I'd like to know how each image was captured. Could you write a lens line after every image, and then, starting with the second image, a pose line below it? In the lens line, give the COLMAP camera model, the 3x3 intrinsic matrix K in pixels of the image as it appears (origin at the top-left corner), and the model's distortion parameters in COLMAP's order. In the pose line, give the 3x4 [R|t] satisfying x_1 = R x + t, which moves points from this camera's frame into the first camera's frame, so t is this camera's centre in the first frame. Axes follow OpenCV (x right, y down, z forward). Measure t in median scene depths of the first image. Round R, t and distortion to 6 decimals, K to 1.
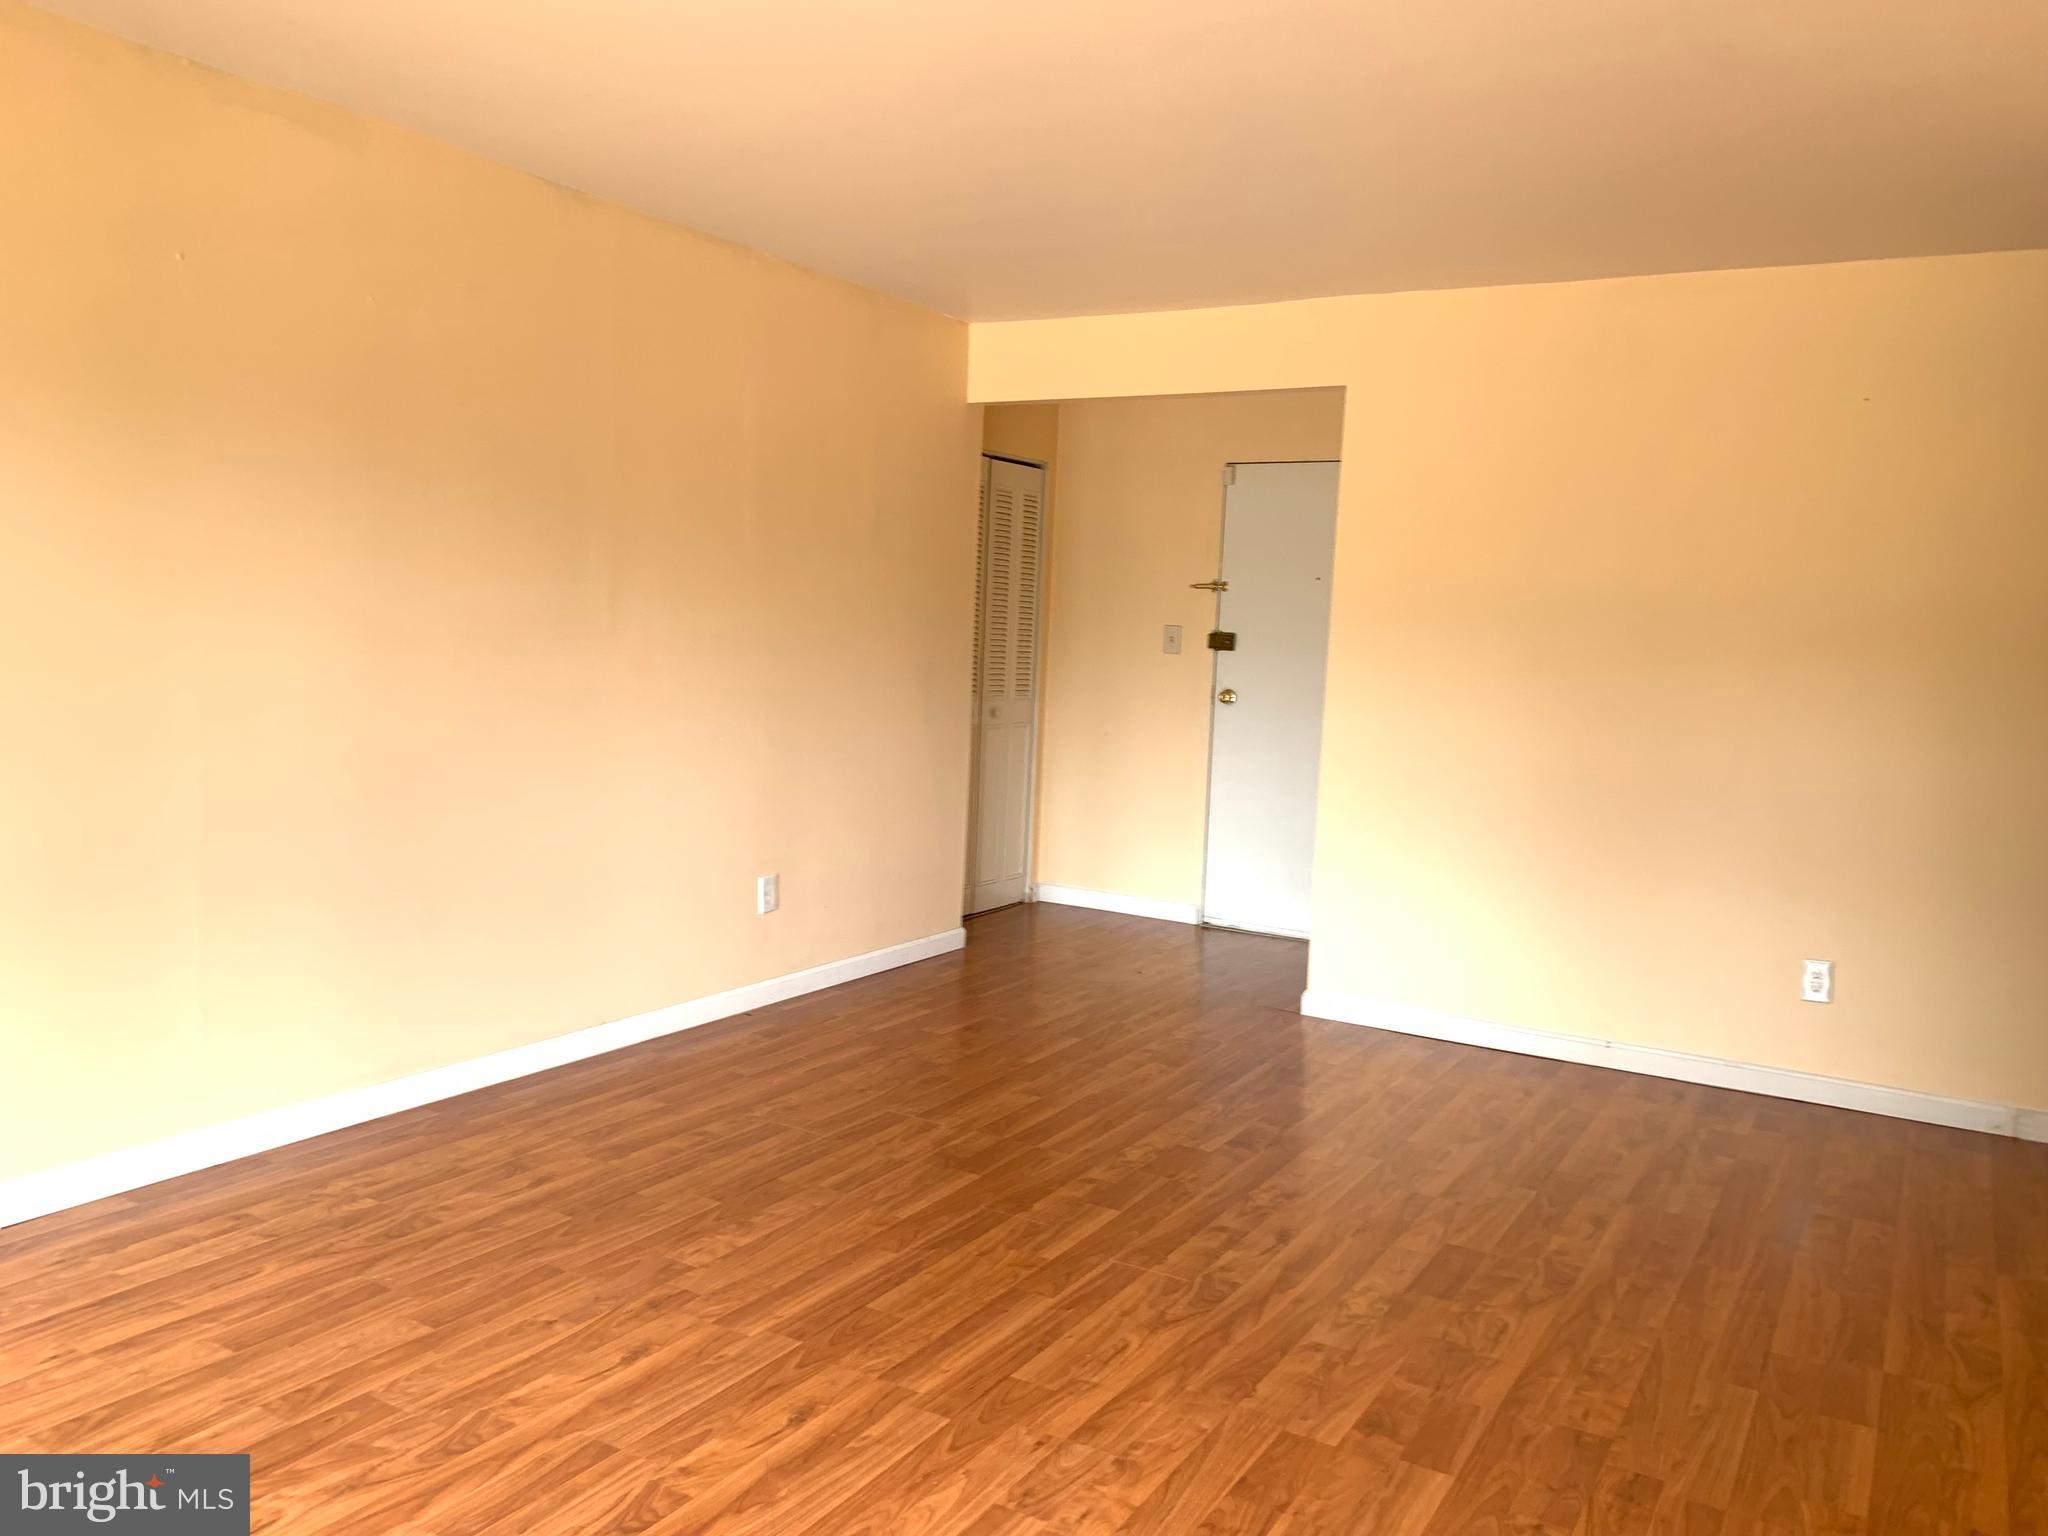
lens RADIAL K [[1559.6, 0, 1041.4], [0, 1559.6, 774.1], [0, 0, 1]] dist [0.026941, -0.037031]
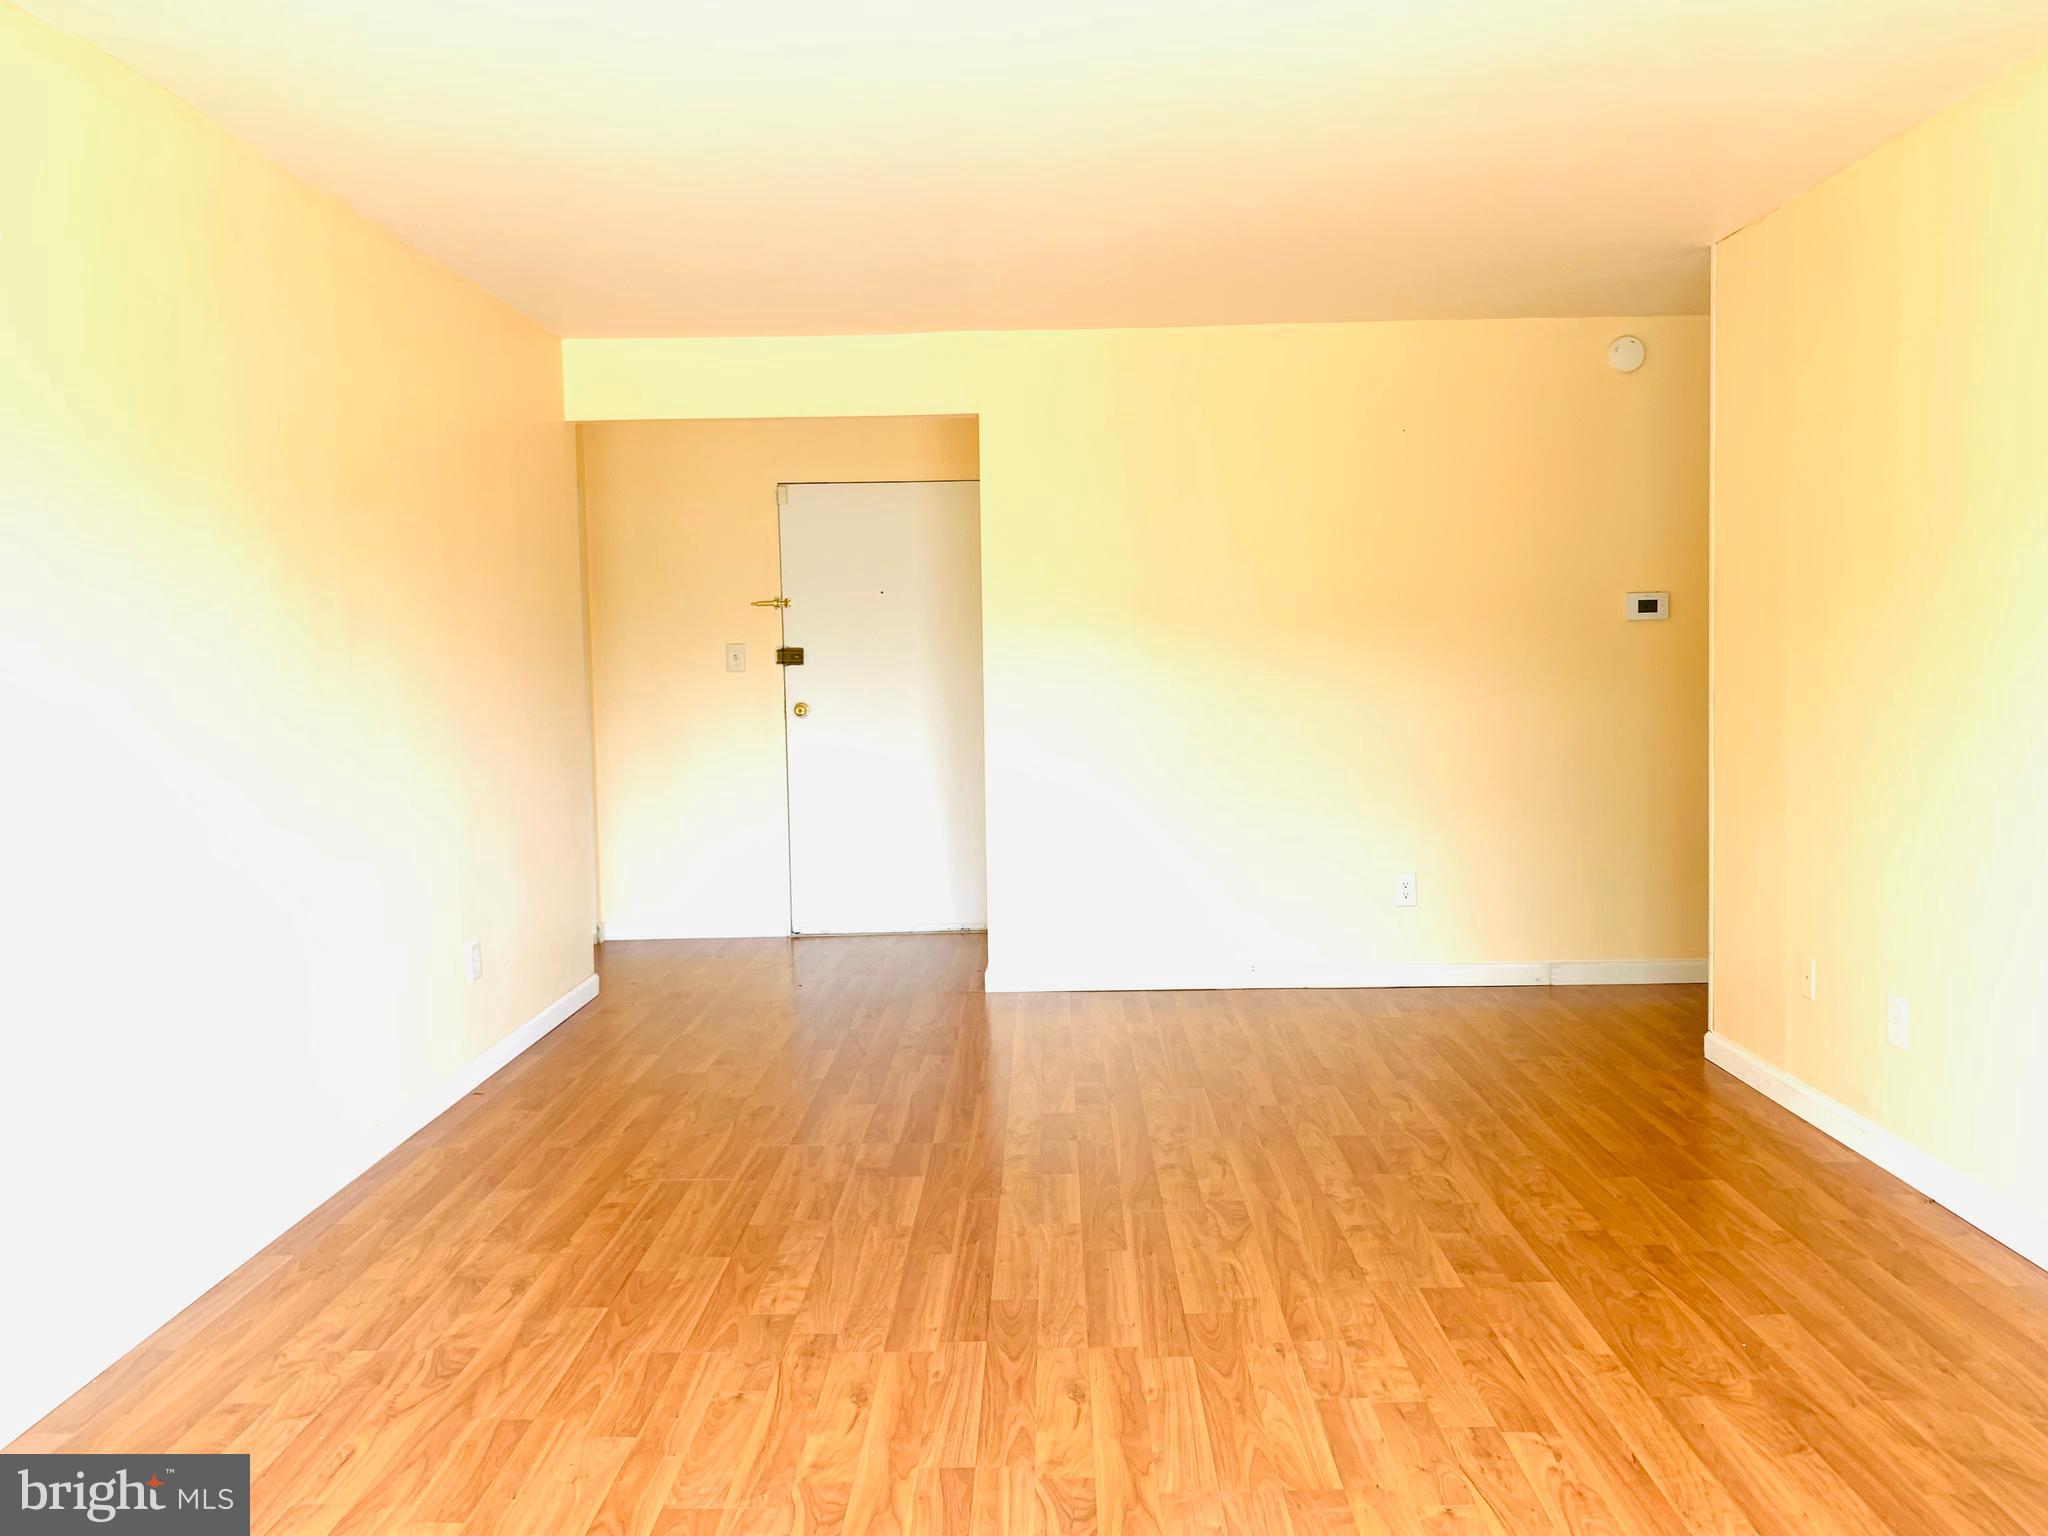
lens RADIAL K [[1559.6, 0, 1033.8], [0, 1559.6, 769.8], [0, 0, 1]] dist [0.026941, -0.037031]
pose [[0.868187, -0.098372, 0.486389, -0.504030], [0.104569, 0.994412, 0.014469, -0.018457], [-0.485094, 0.038299, 0.873623, 0.063144]]
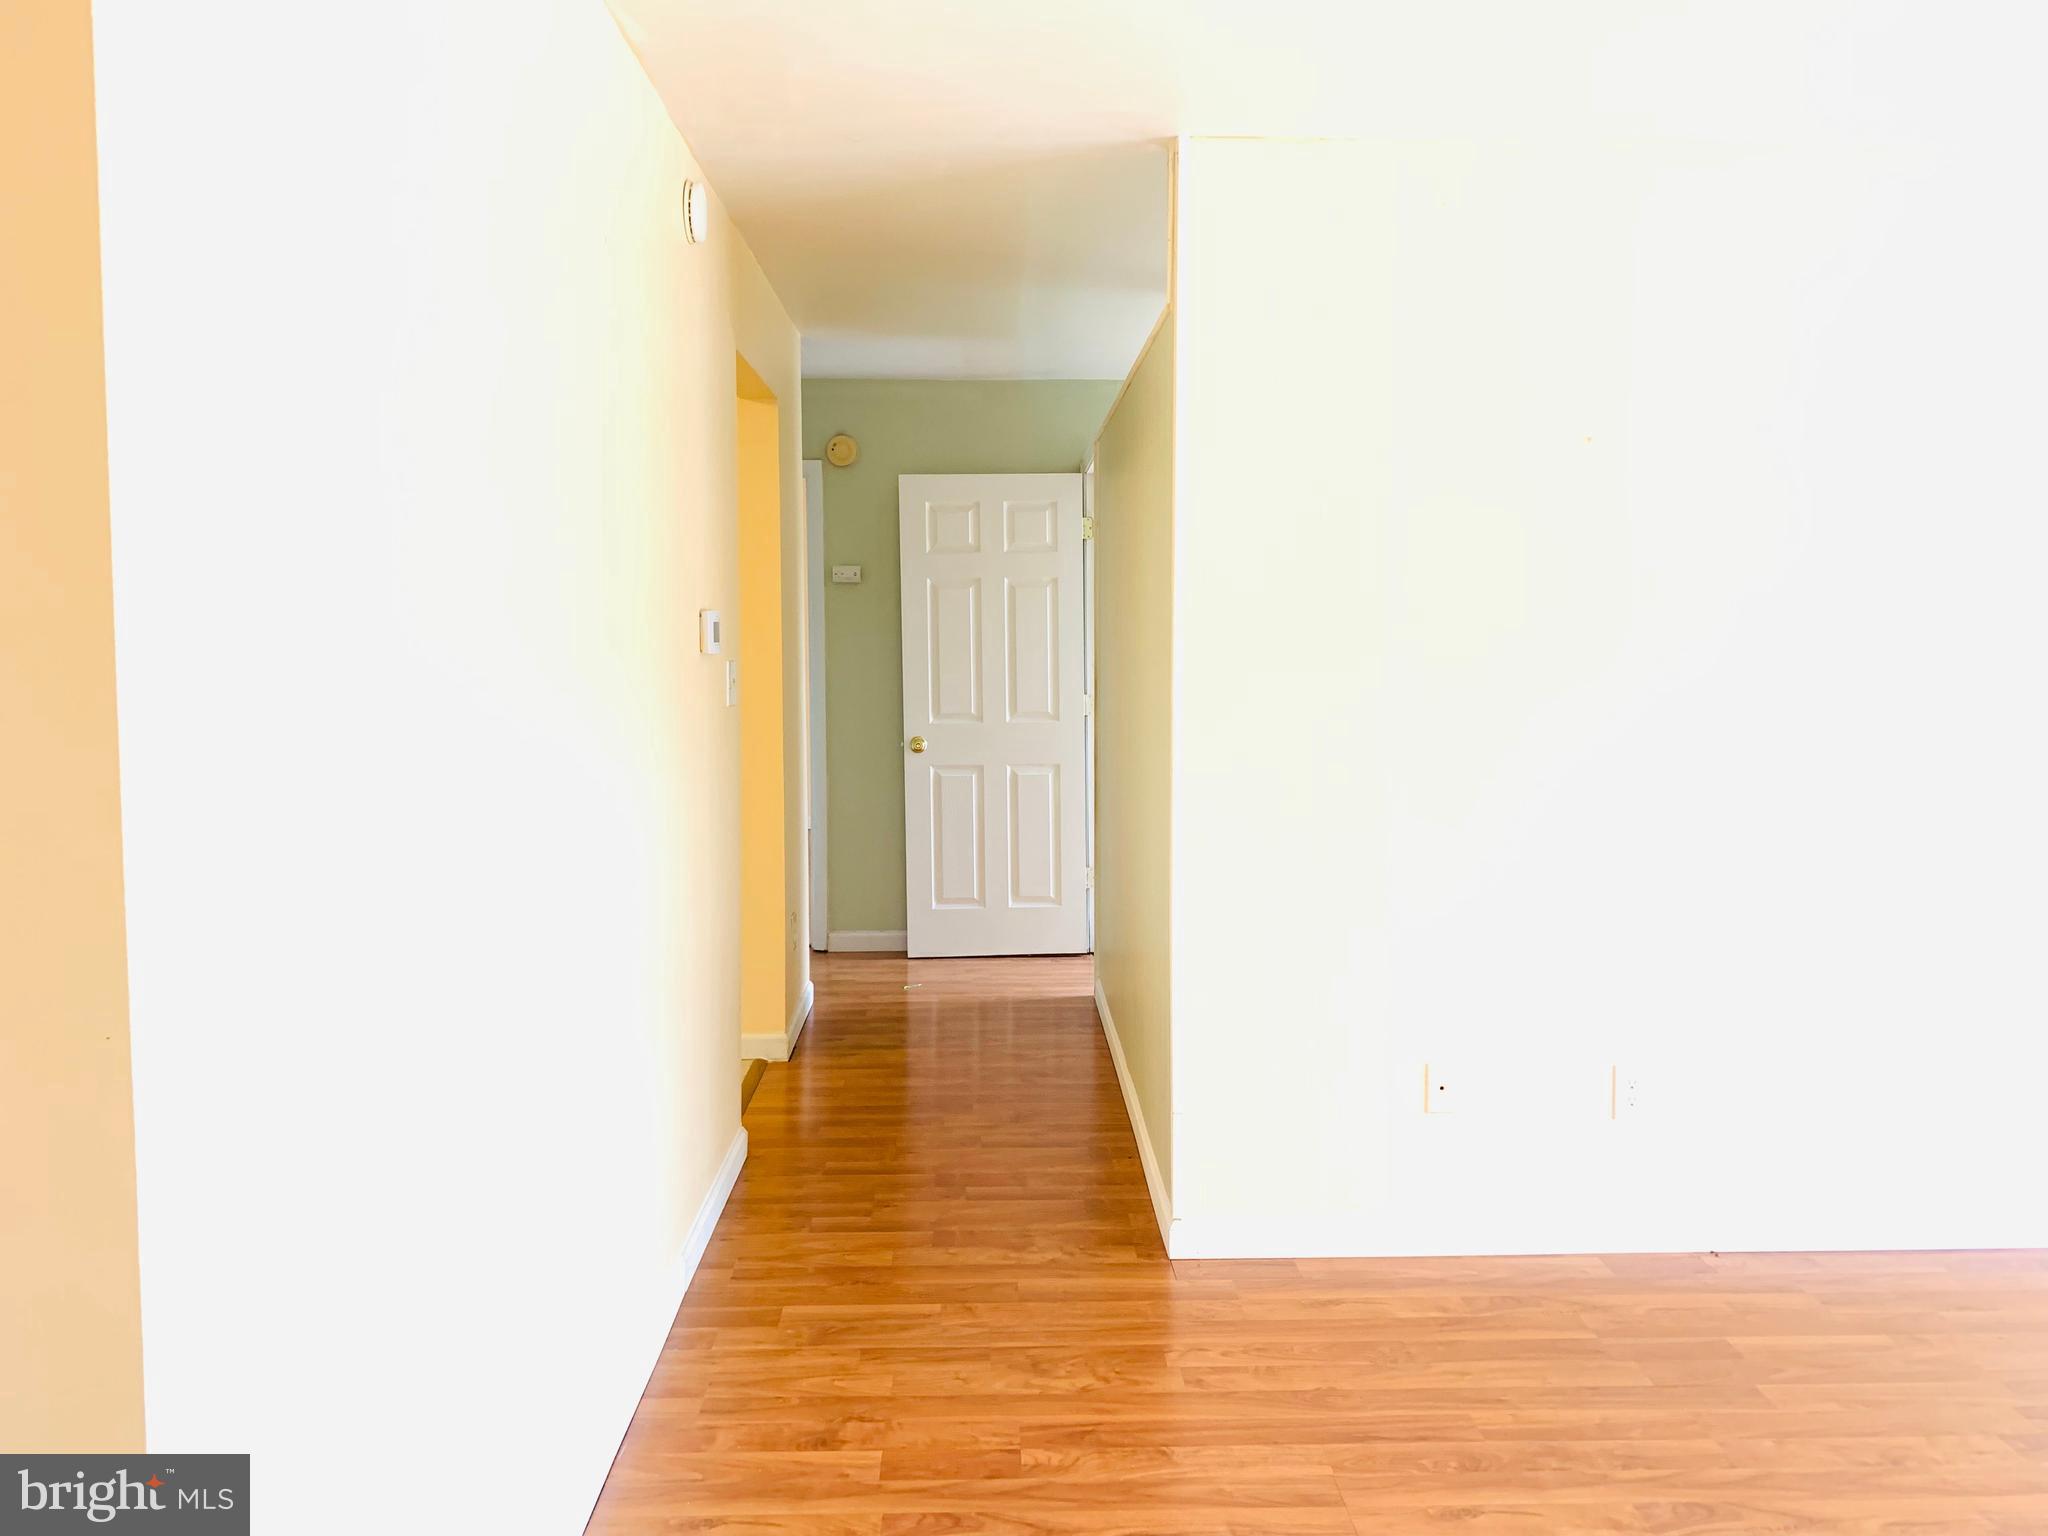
lens RADIAL K [[1559.6, 0, 1023.0], [0, 1559.6, 766.8], [0, 0, 1]] dist [0.026941, -0.037031]
pose [[-0.523042, -0.117024, 0.844235, -0.095303], [0.066005, 0.981993, 0.177013, -0.185110], [-0.849747, 0.148309, -0.505899, 1.578060]]
